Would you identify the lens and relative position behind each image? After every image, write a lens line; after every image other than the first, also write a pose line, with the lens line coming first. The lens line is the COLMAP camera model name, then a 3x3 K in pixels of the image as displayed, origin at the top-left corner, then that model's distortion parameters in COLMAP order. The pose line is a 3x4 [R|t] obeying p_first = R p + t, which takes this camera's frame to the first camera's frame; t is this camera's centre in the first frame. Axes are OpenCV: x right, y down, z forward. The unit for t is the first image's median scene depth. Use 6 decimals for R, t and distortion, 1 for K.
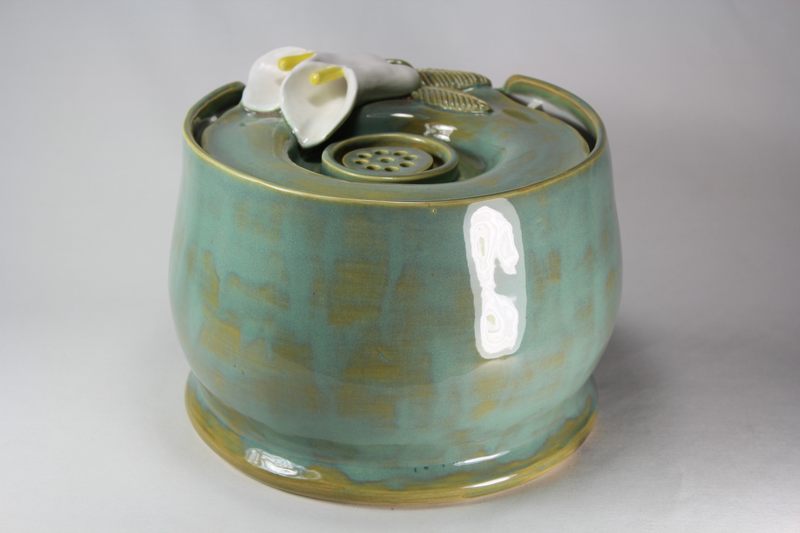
lens RADIAL K [[1614.1, 0, 400.0], [0, 1614.1, 266.5], [0, 0, 1]] dist [0.005857, -0.094207]
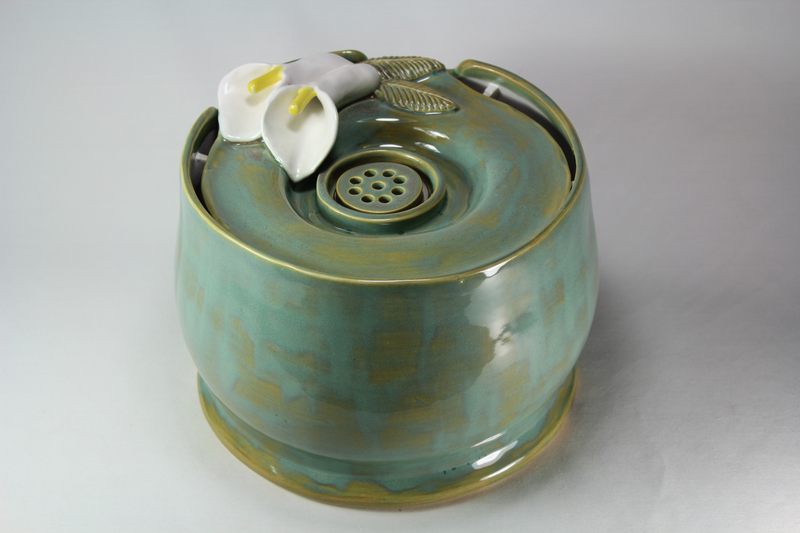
lens RADIAL K [[1614.1, 0, 400.0], [0, 1614.1, 266.5], [0, 0, 1]] dist [0.005857, -0.094207]
pose [[0.979410, -0.143944, 0.141548, -0.158106], [0.103073, 0.959418, 0.262474, -0.305974], [-0.173585, -0.242480, 0.954501, -0.023077]]
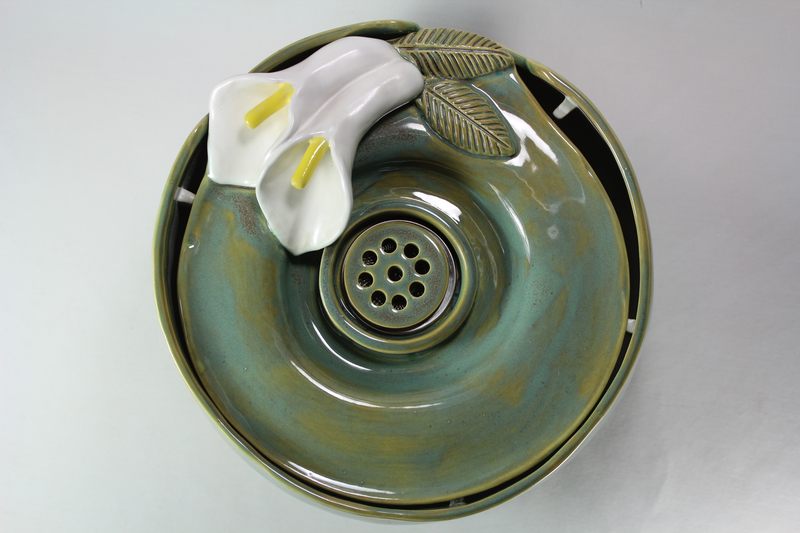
lens RADIAL K [[1265.0, 0, 400.0], [0, 1265.0, 266.5], [0, 0, 1]] dist [-0.010097, -0.009630]
pose [[0.998224, -0.055300, -0.022151, 0.010866], [0.047024, 0.503192, 0.862894, -0.687688], [-0.036572, -0.862404, 0.504898, 0.694333]]
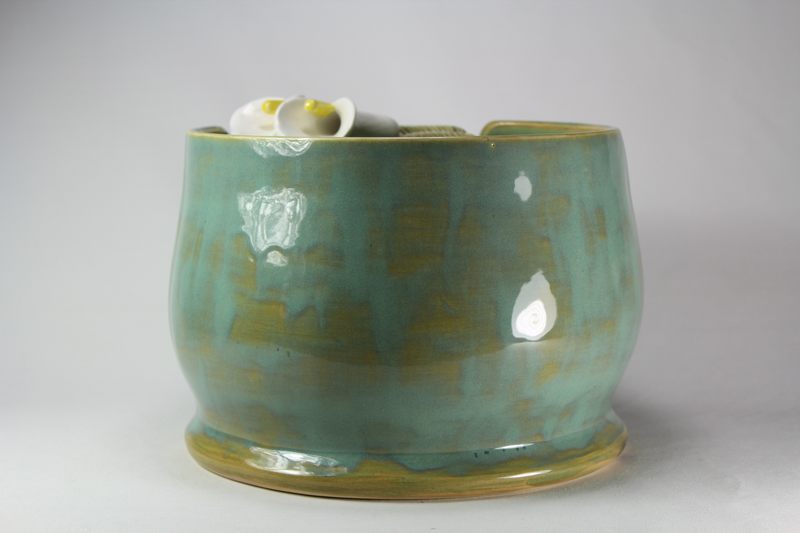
lens RADIAL K [[1614.1, 0, 400.0], [0, 1614.1, 266.5], [0, 0, 1]] dist [0.005857, -0.094207]
pose [[0.980572, -0.044054, 0.191148, -0.205875], [0.098566, 0.953159, -0.285958, 0.284145], [-0.169597, 0.299243, 0.938984, 0.104909]]
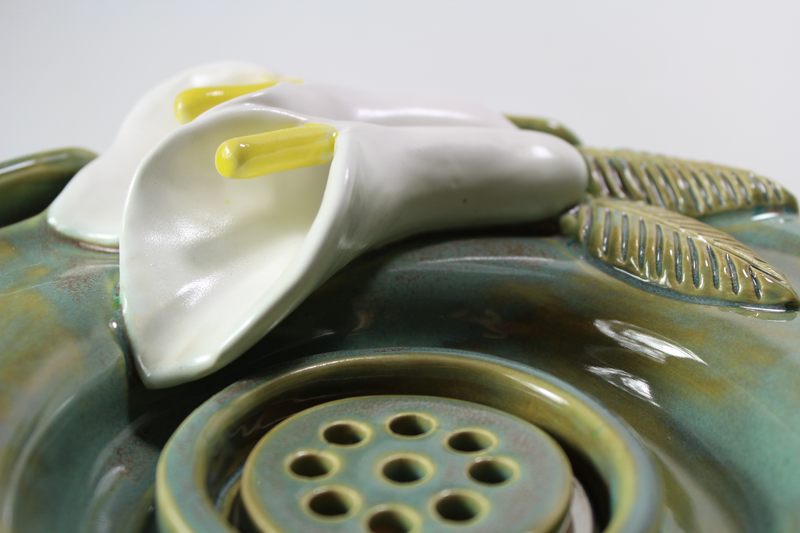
lens RADIAL K [[1265.0, 0, 400.0], [0, 1265.0, 266.5], [0, 0, 1]] dist [-0.010097, -0.009630]
pose [[0.971903, 0.090274, -0.217381, 0.038572], [-0.092042, 0.995753, 0.002000, -0.106666], [0.216639, 0.018064, 0.976085, 0.825594]]
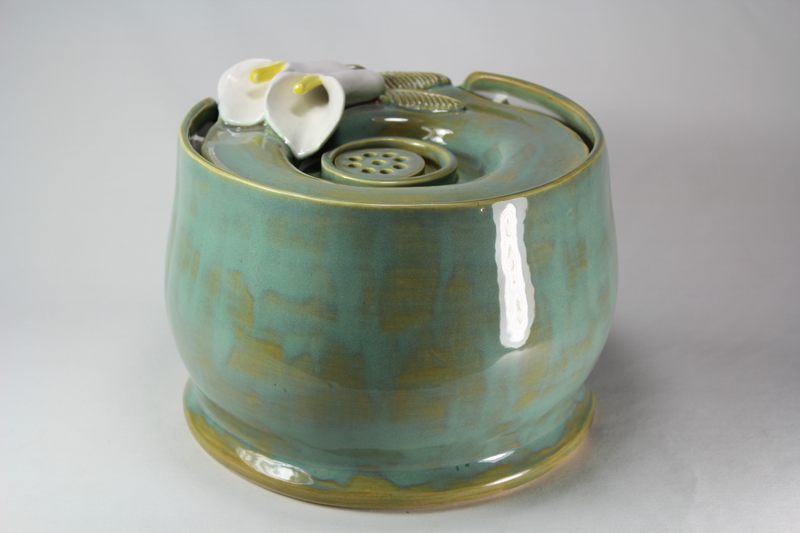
lens RADIAL K [[1614.1, 0, 400.0], [0, 1614.1, 266.5], [0, 0, 1]] dist [0.005857, -0.094207]
pose [[0.975086, -0.091455, 0.202098, -0.217873], [0.091350, 0.995770, 0.009866, -0.012652], [-0.202145, 0.008841, 0.979316, 0.018871]]
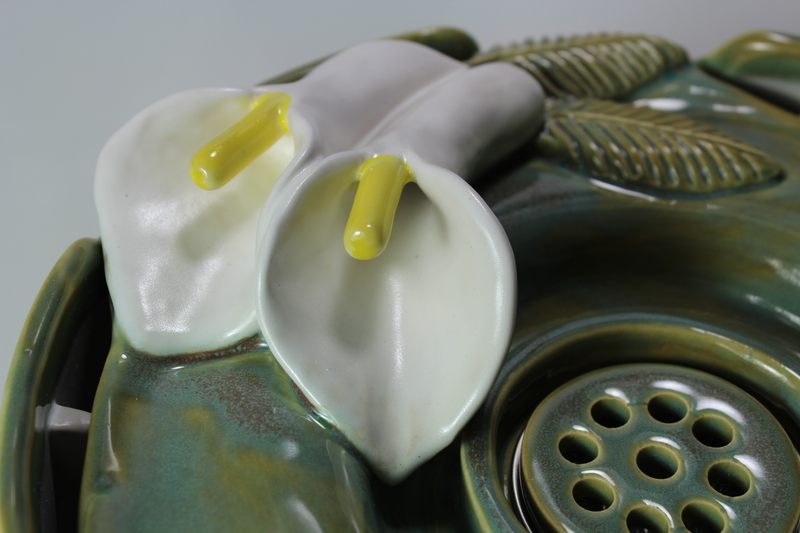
lens RADIAL K [[1265.0, 0, 400.0], [0, 1265.0, 266.5], [0, 0, 1]] dist [-0.010097, -0.009630]
pose [[0.931249, -0.245285, 0.269465, -0.122063], [0.143884, 0.926944, 0.346514, -0.210599], [-0.334774, -0.283919, 0.898508, 0.837569]]
